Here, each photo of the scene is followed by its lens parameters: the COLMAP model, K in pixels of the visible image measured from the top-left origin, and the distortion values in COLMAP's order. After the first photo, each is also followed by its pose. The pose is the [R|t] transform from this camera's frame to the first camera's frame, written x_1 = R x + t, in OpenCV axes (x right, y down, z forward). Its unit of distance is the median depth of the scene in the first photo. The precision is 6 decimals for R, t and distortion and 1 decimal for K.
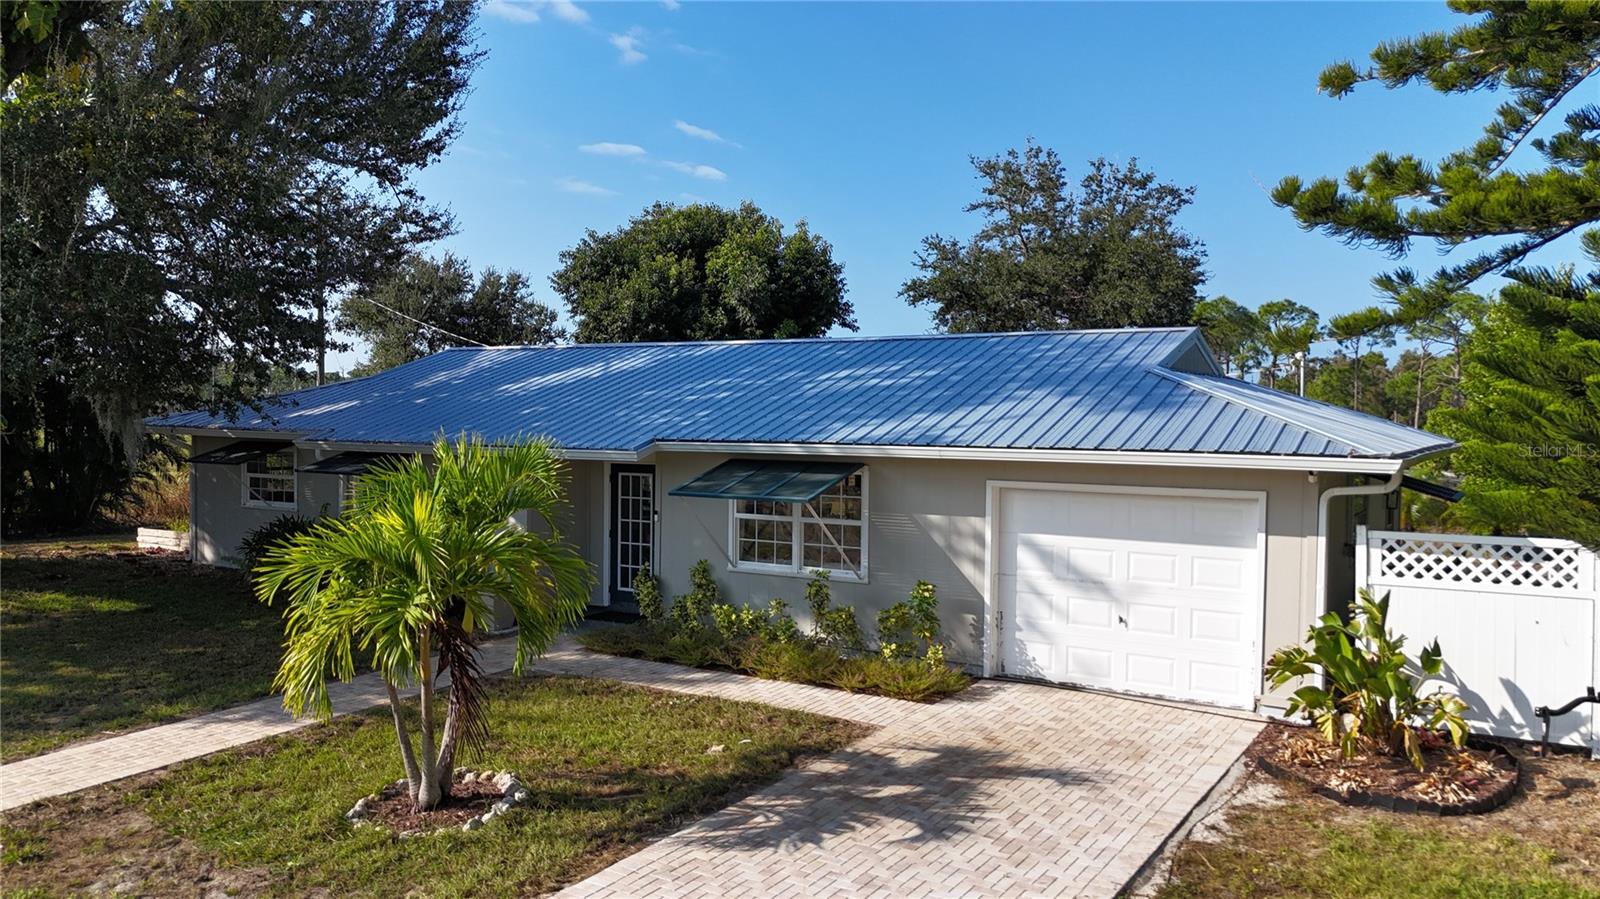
lens RADIAL K [[1176.3, 0, 800.2], [0, 1176.3, 451.6], [0, 0, 1]] dist [0.061828, -0.060229]
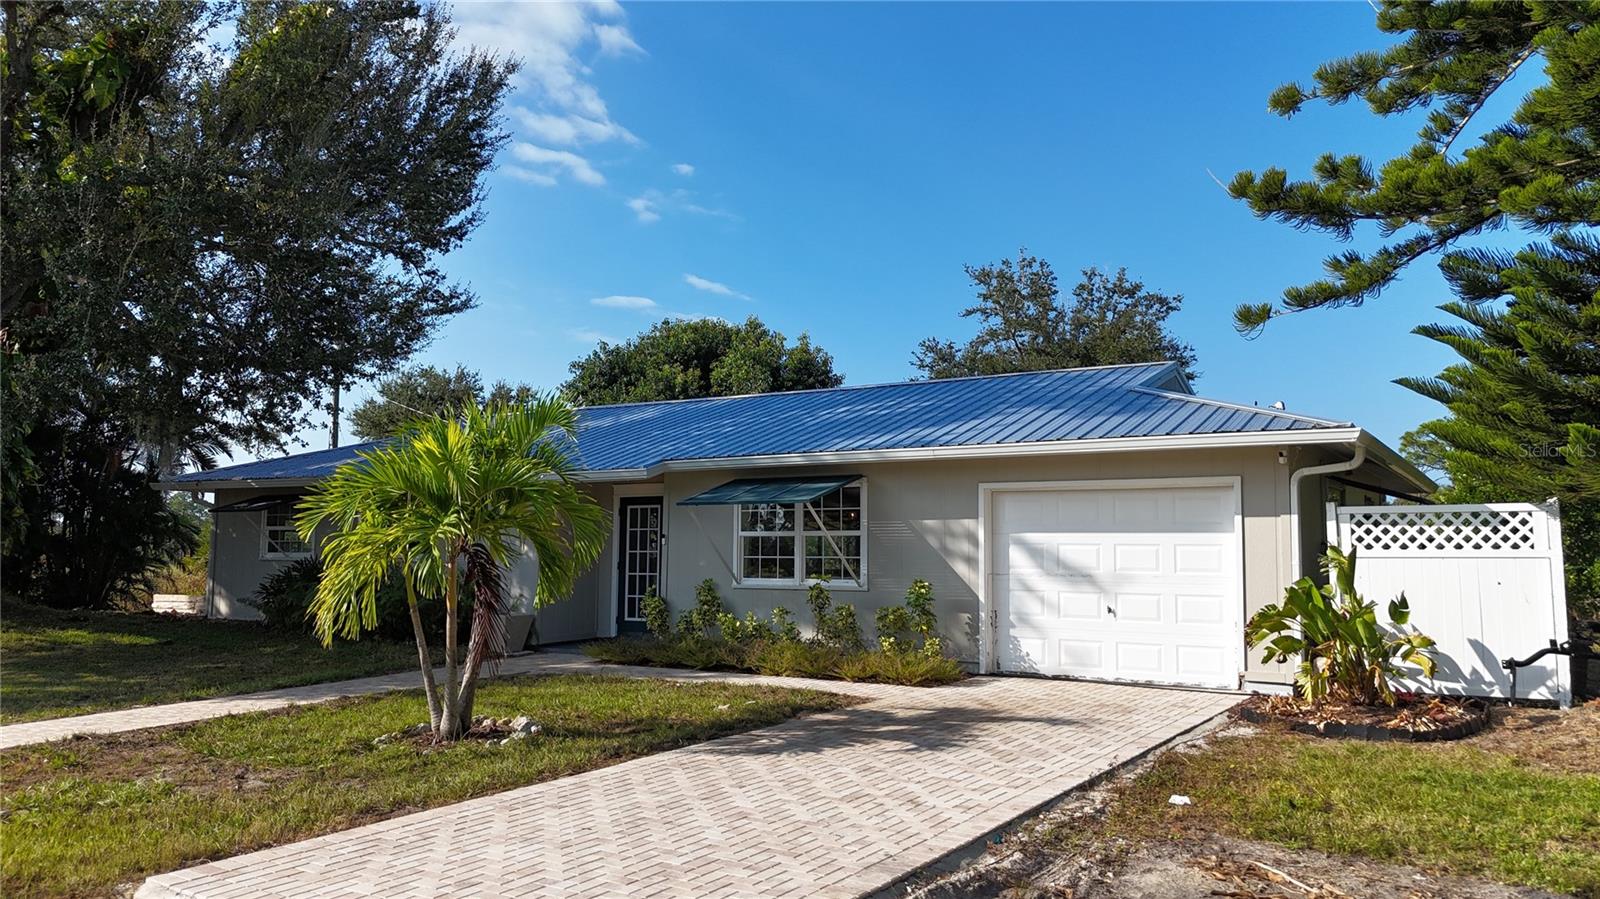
lens RADIAL K [[1176.3, 0, 800.0], [0, 1176.3, 443.7], [0, 0, 1]] dist [0.061828, -0.060229]
pose [[0.999995, -0.002198, -0.002272, 0.000733], [0.001902, 0.992421, -0.122872, 0.122860], [0.002525, 0.122867, 0.992420, -0.053320]]
